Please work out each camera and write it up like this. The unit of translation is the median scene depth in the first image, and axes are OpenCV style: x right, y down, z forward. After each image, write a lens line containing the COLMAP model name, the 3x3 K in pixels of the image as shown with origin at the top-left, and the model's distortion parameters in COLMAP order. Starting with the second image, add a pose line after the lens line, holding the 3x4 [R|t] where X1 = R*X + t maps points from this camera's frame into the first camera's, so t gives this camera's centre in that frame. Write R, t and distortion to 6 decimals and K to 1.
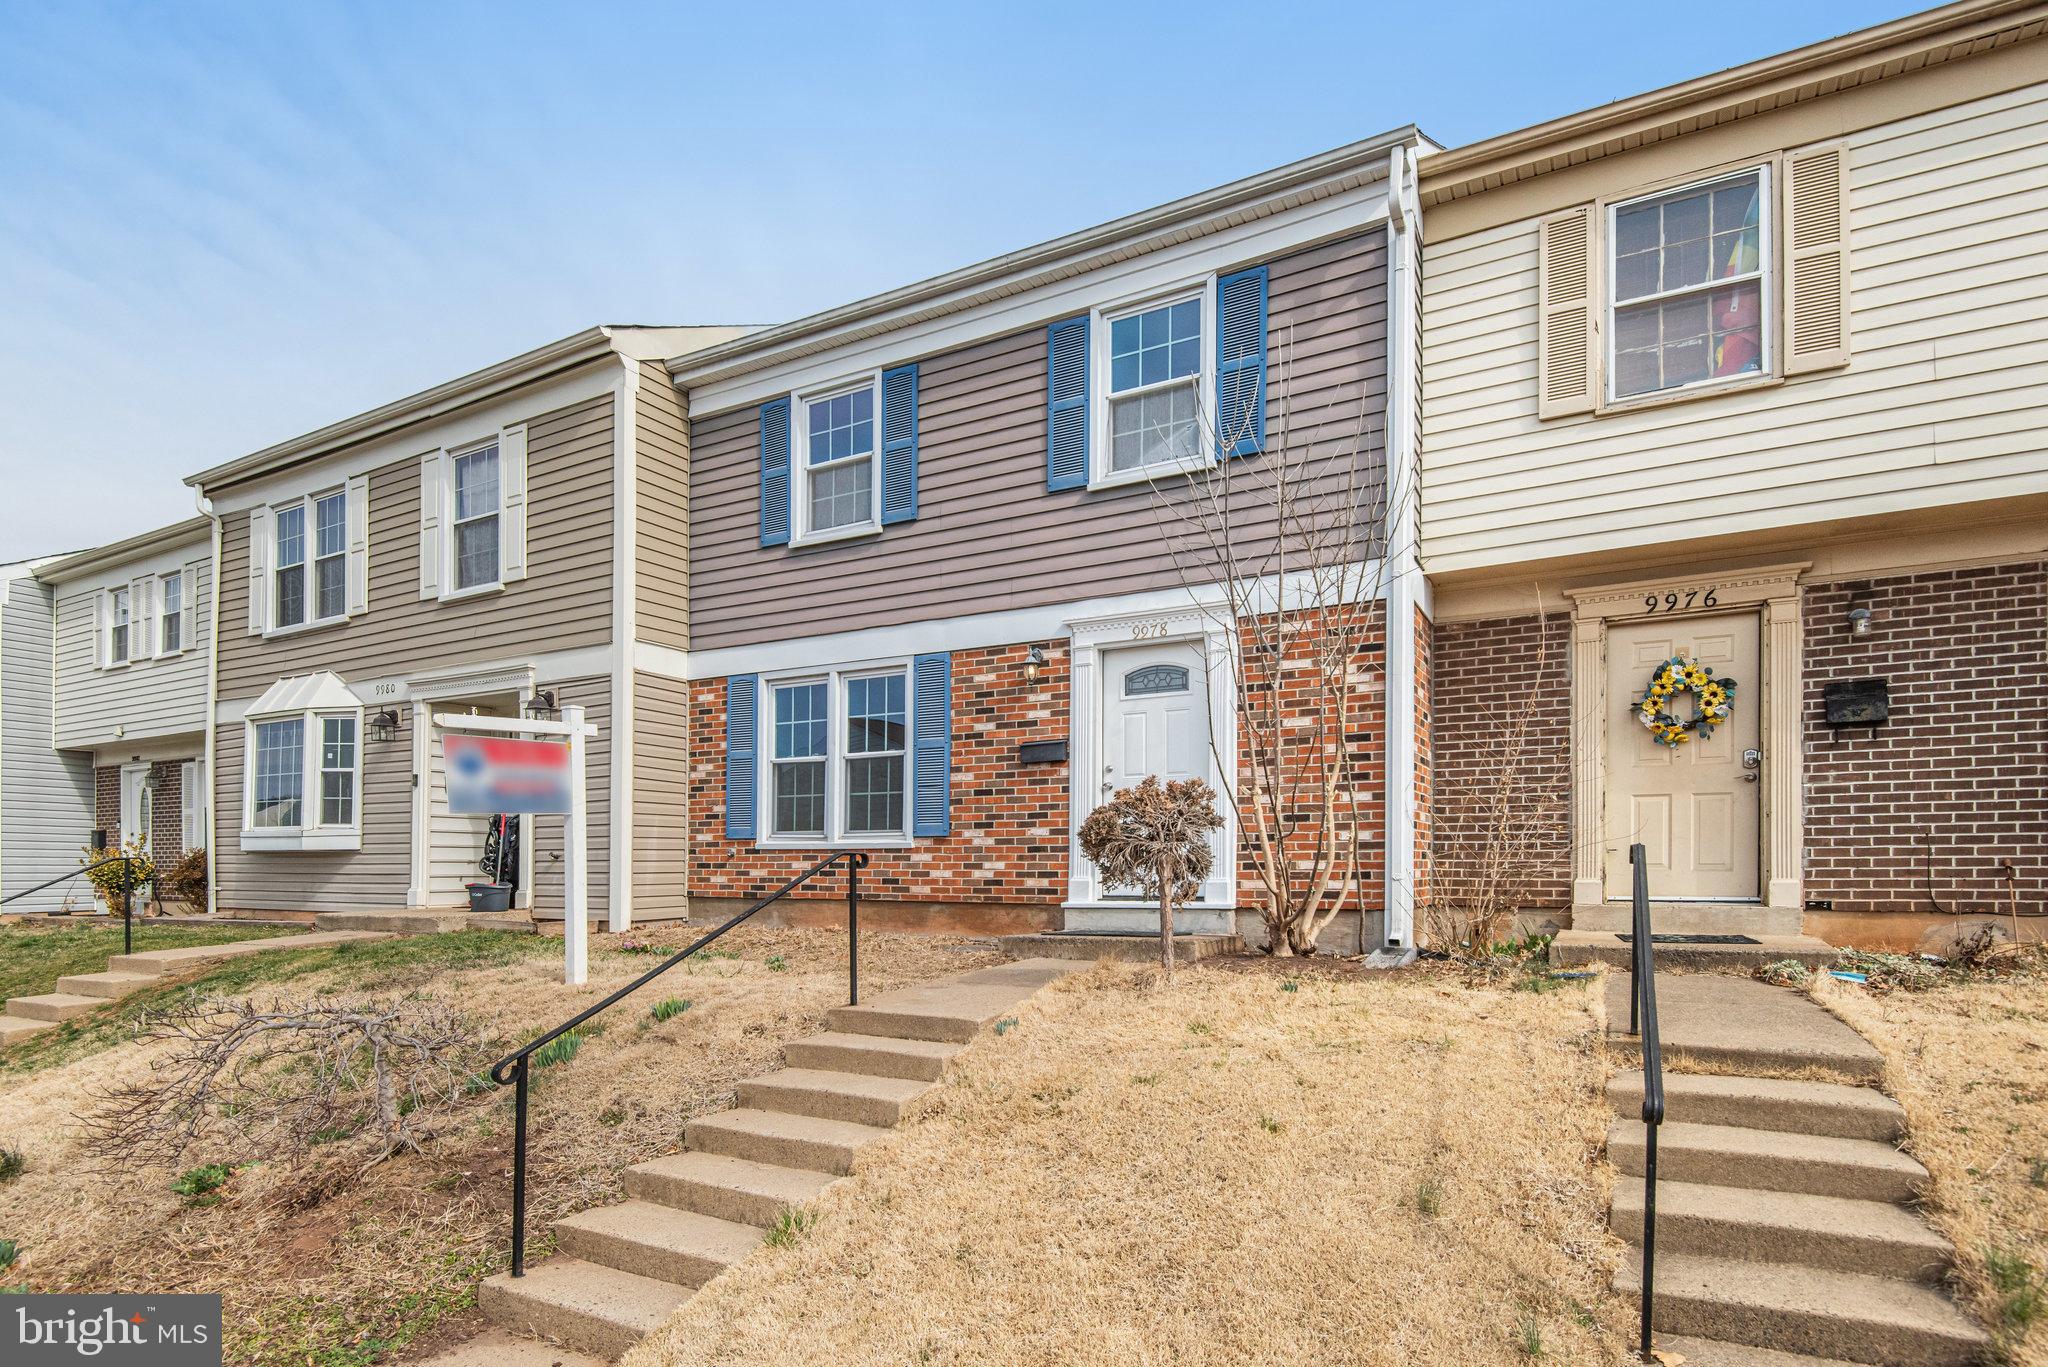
lens RADIAL K [[1043.4, 0, 948.6], [0, 1043.4, 909.6], [0, 0, 1]] dist [0.001142, -0.008192]
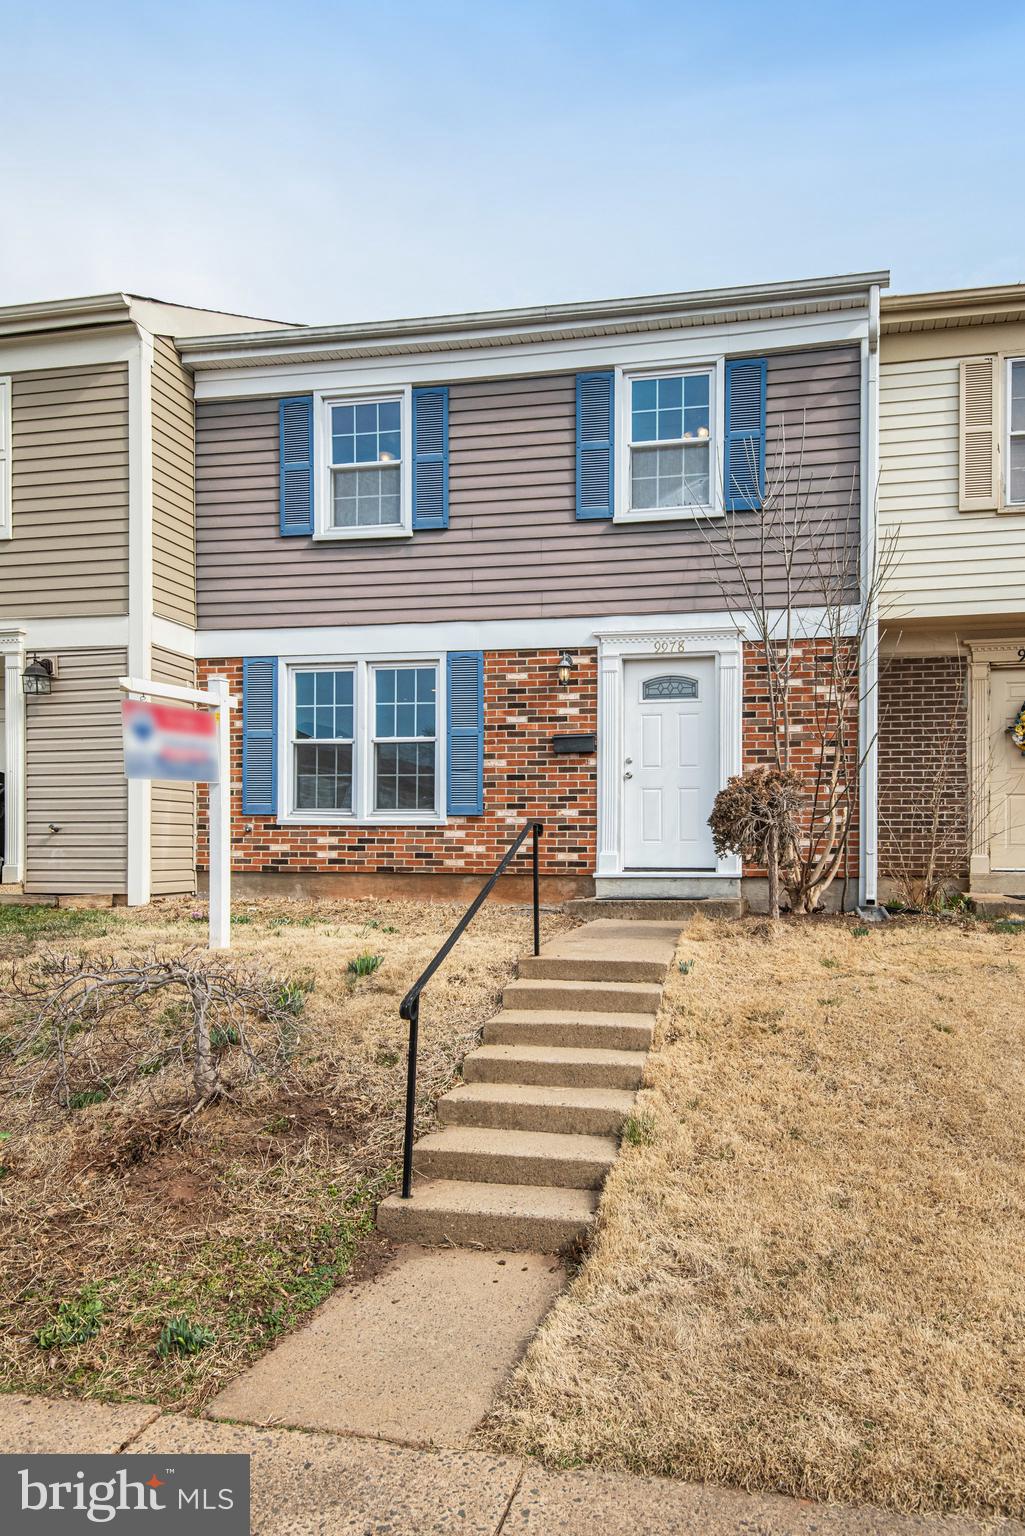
lens RADIAL K [[943.5, 0, 613.5], [0, 943.5, 887.4], [0, 0, 1]] dist [0.020662, -0.014219]
pose [[0.945226, -0.005302, 0.326374, -0.211507], [0.007287, 0.999962, -0.004860, 0.013624], [-0.326335, 0.006972, 0.945228, -0.002947]]
